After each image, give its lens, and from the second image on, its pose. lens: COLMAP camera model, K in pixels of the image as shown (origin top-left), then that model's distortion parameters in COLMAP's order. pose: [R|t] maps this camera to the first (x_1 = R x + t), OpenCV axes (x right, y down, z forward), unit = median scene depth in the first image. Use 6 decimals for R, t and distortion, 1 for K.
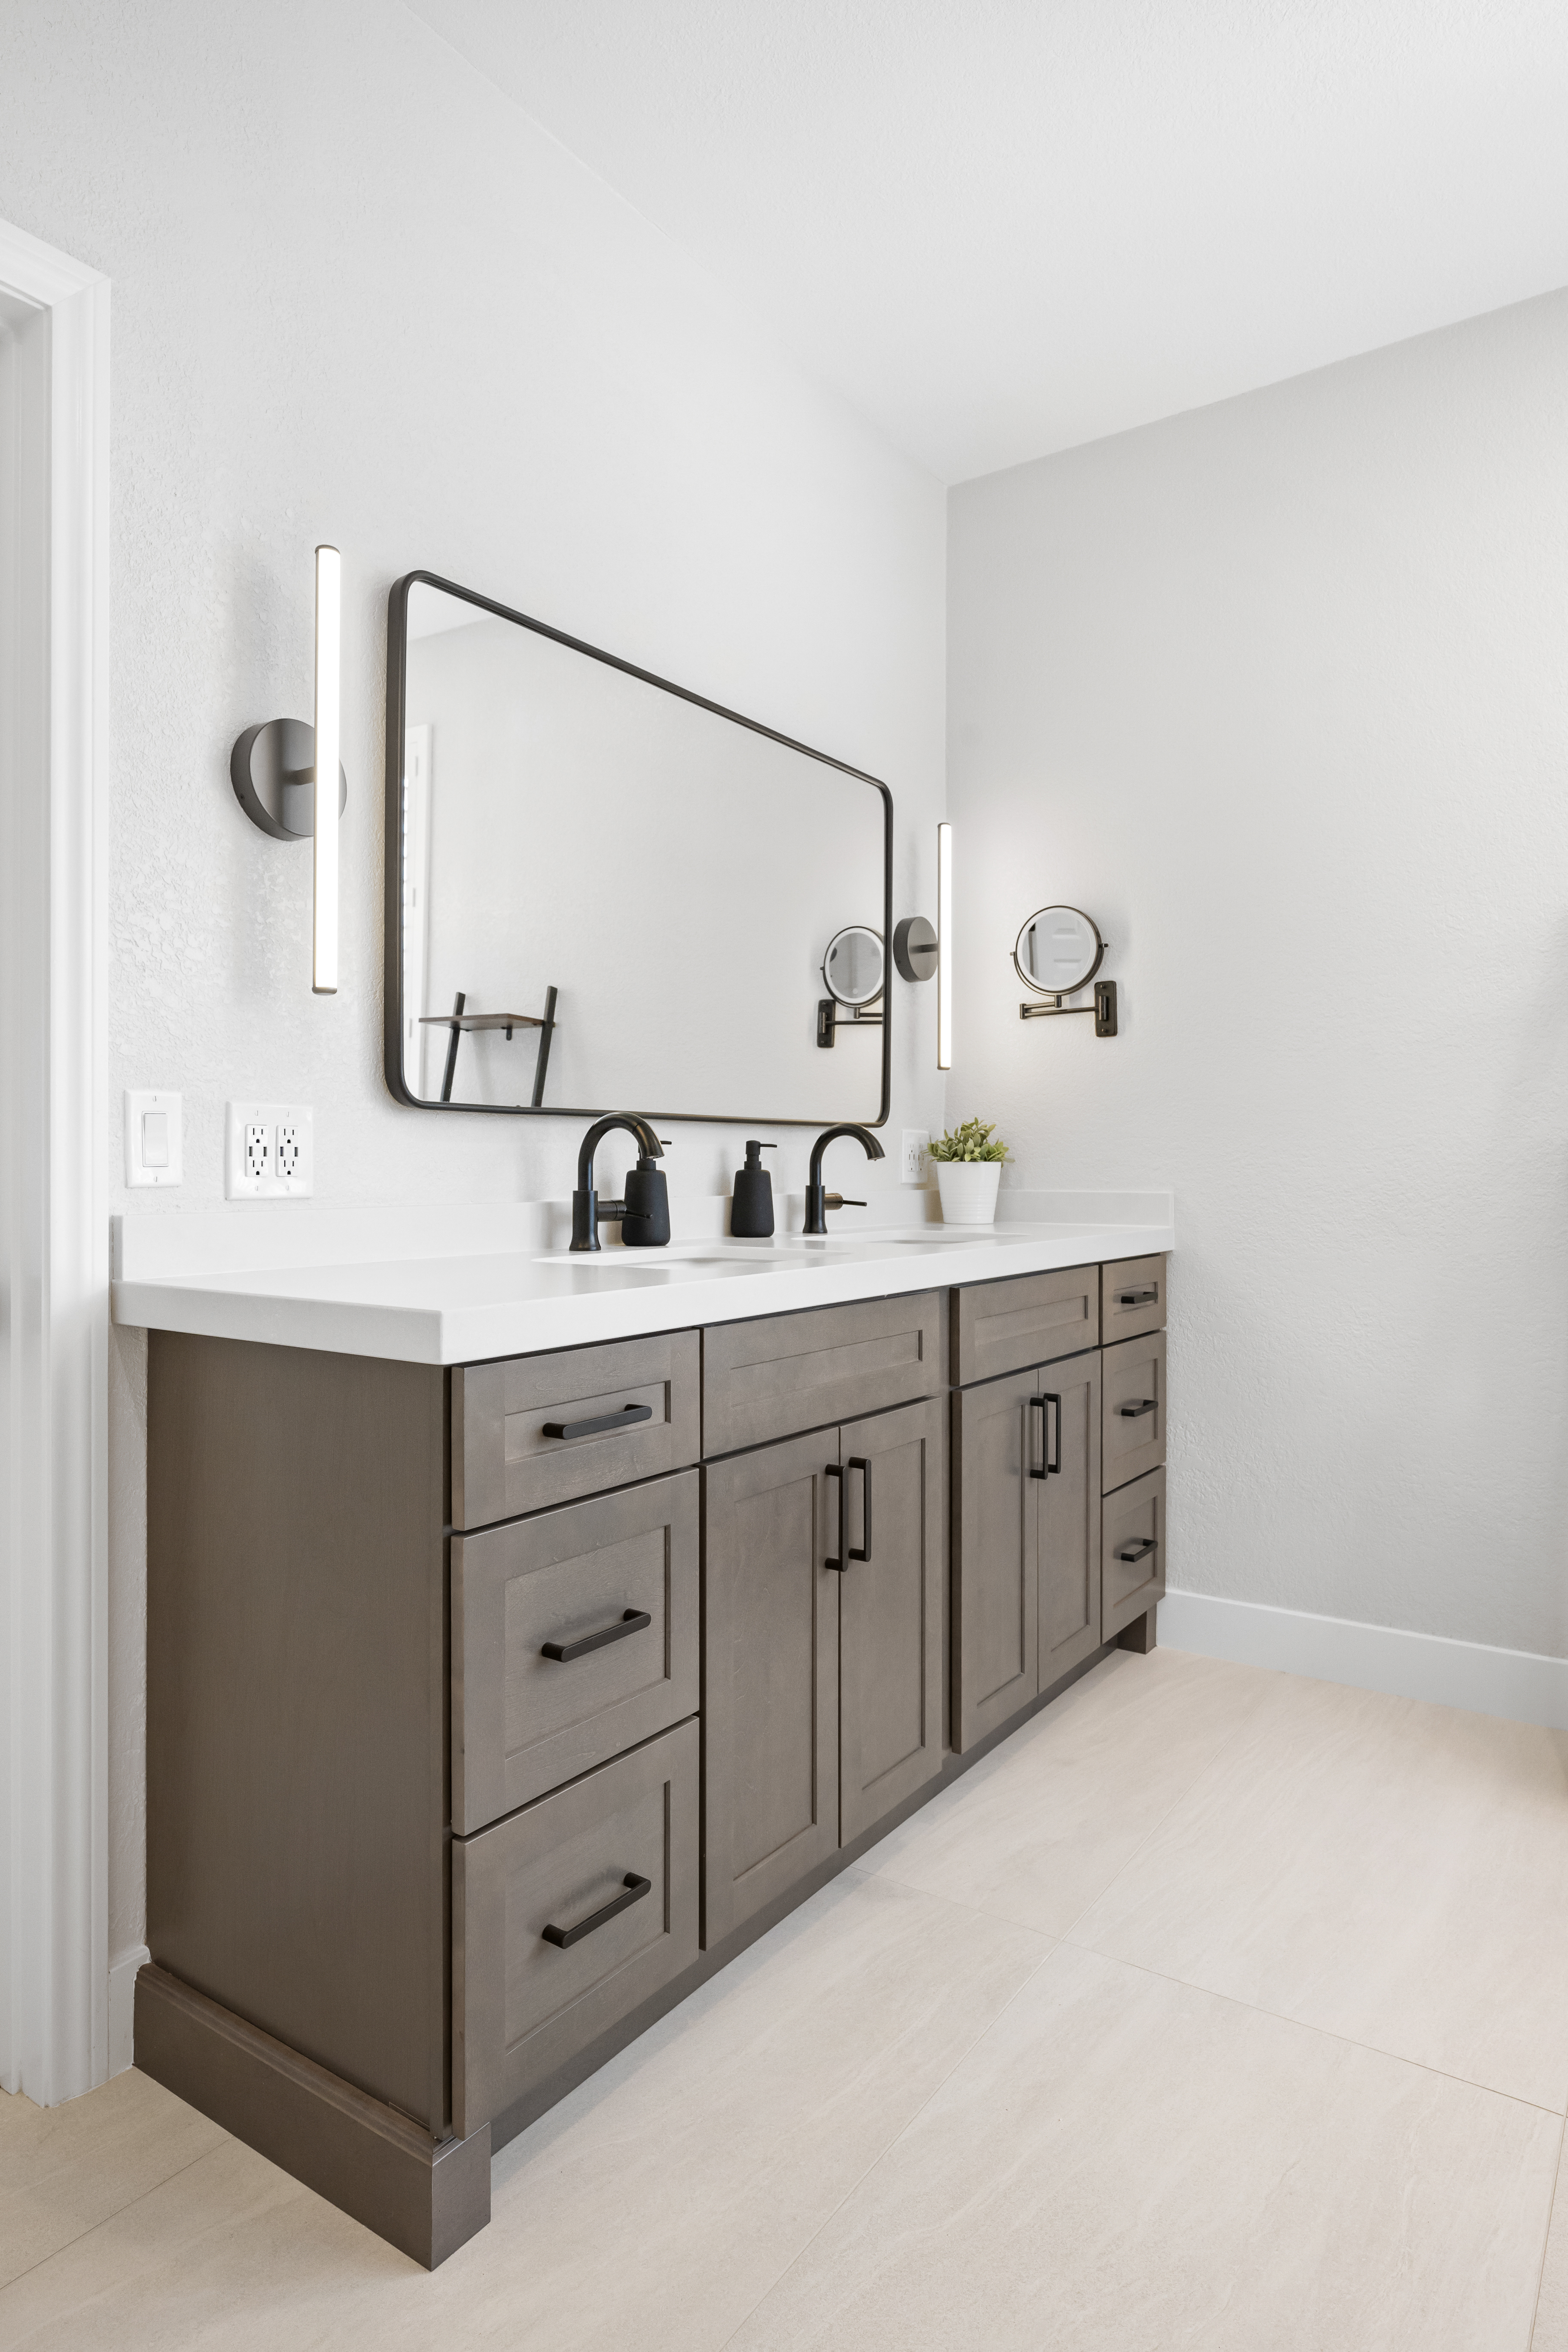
lens RADIAL K [[1362.4, 0, 784.0], [0, 1362.4, 1176.0], [0, 0, 1]] dist [0.014204, -0.000309]
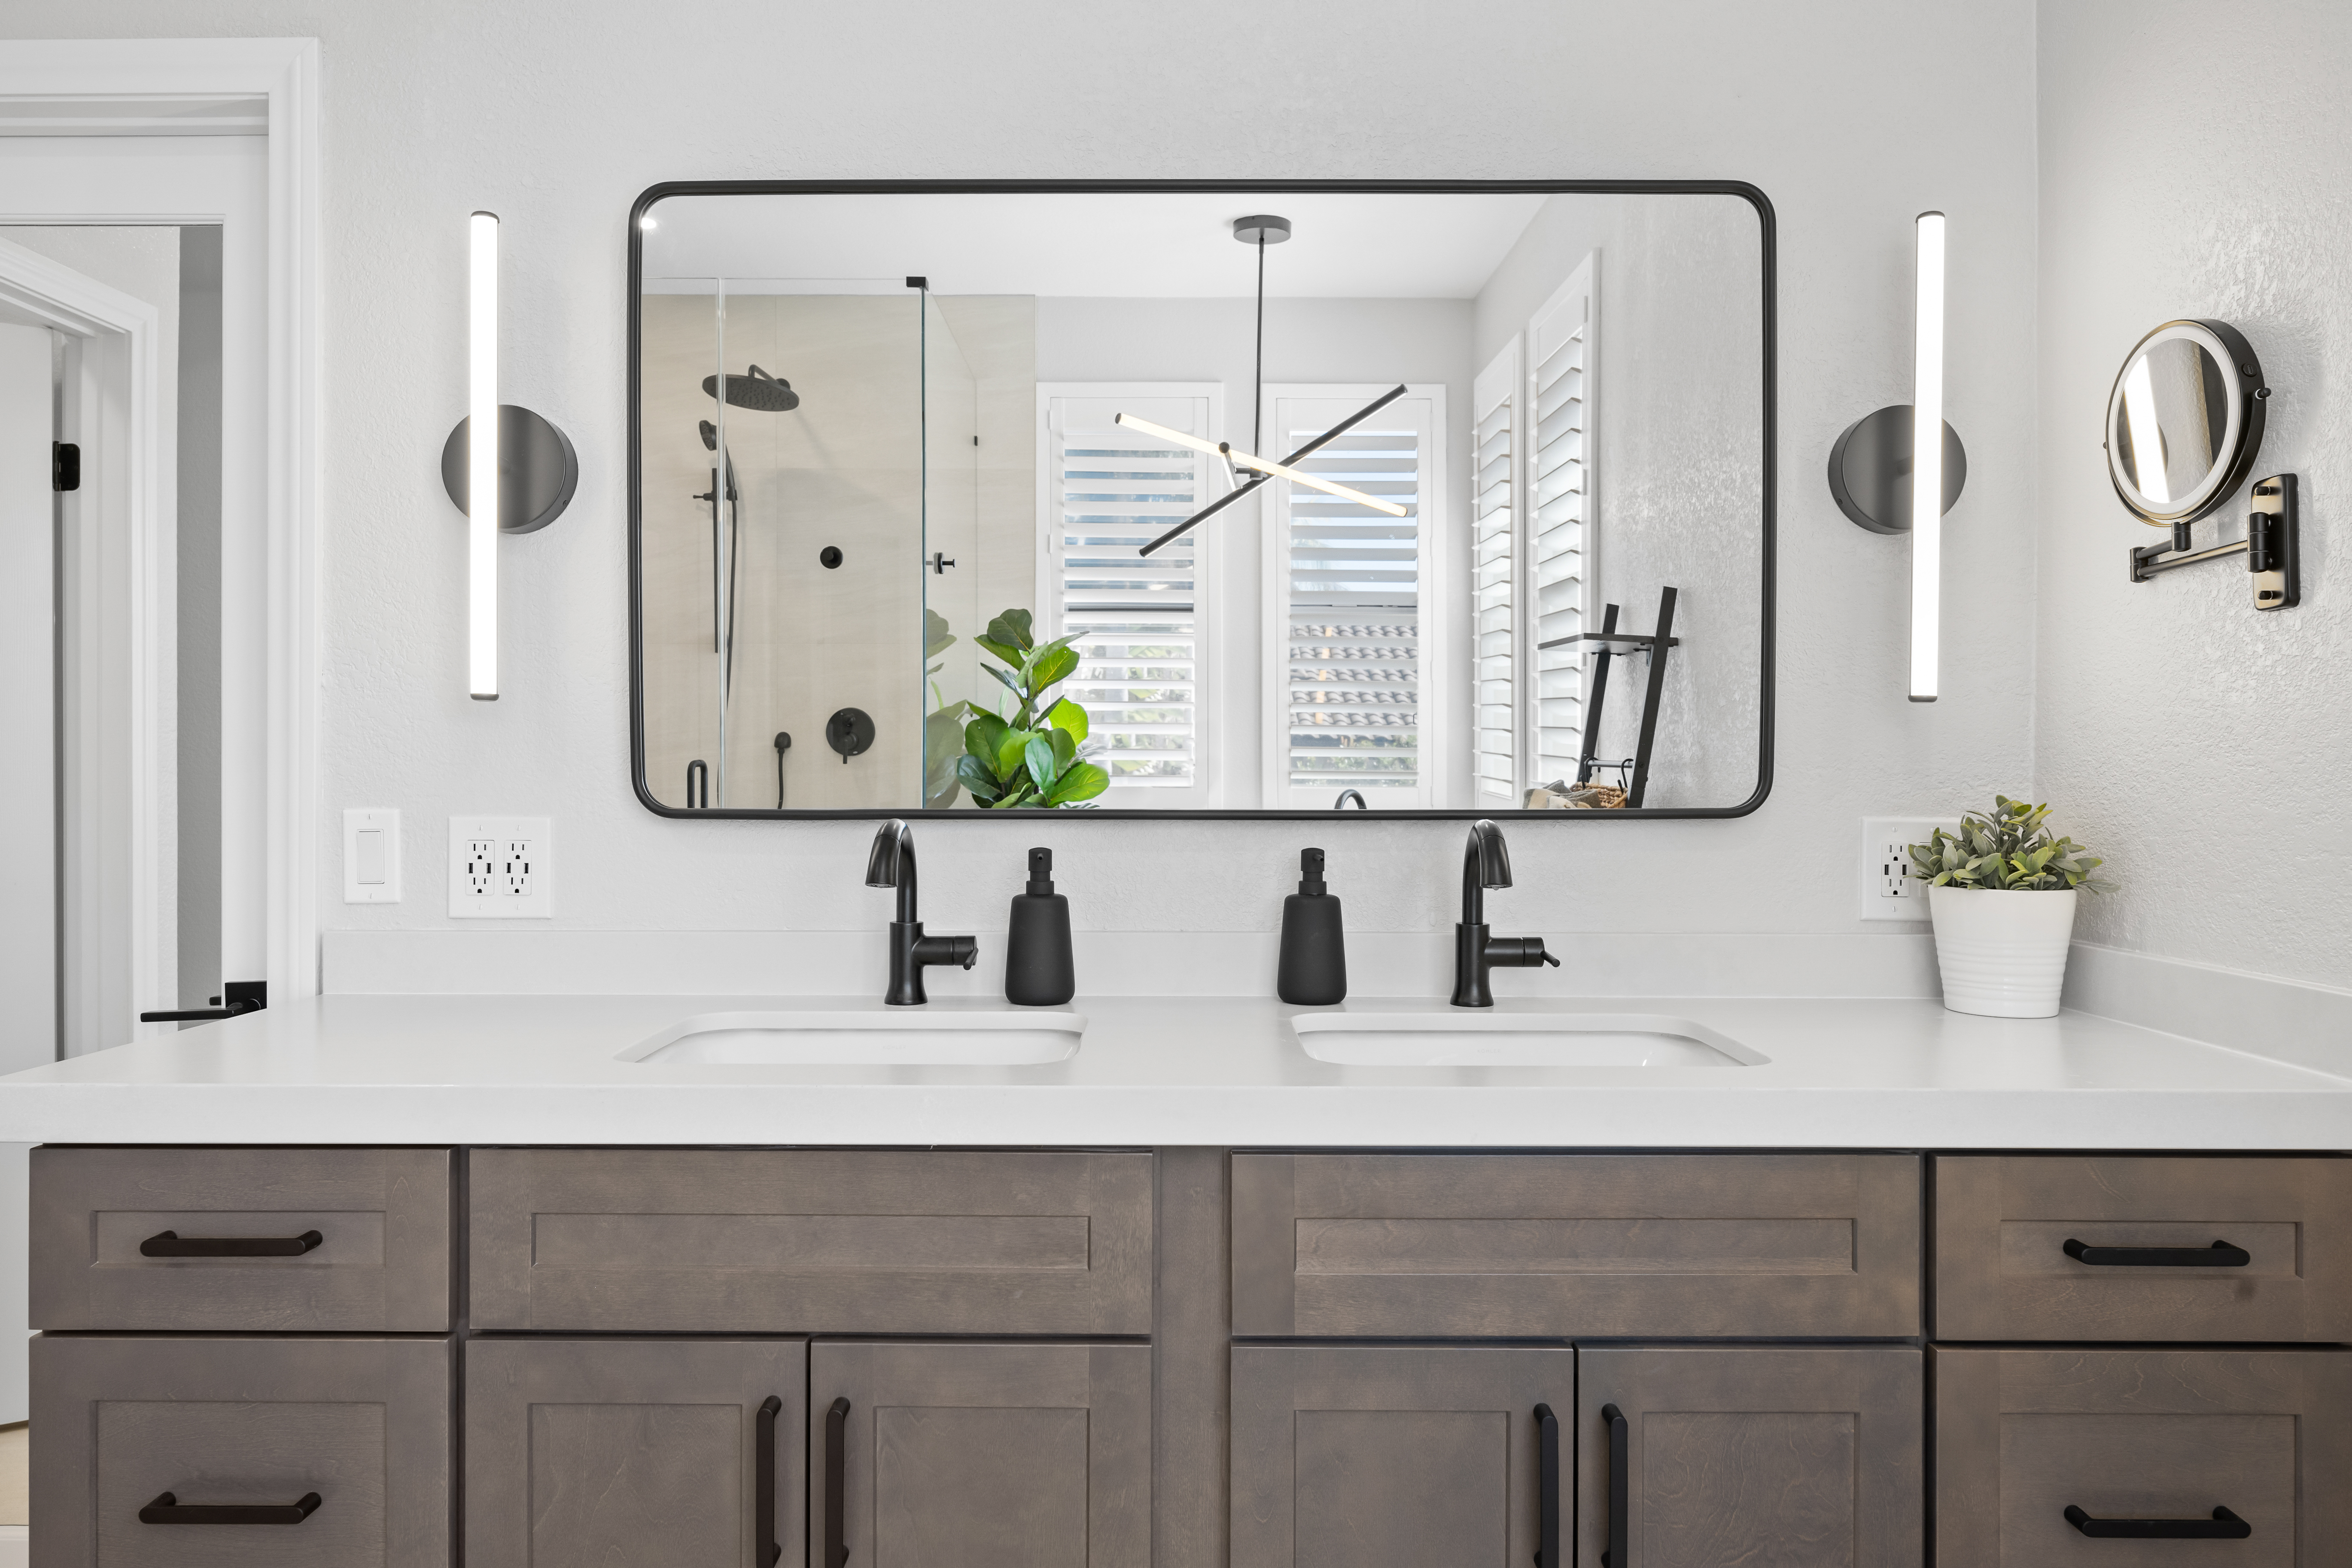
lens RADIAL K [[1584.1, 0, 1176.0], [0, 1584.1, 784.0], [0, 0, 1]] dist [0.000638, -0.003898]
pose [[0.563200, 0.000375, -0.826320, 0.547284], [-0.008862, 0.999945, -0.005586, -0.051507], [0.826273, 0.010468, 0.563173, 0.541624]]
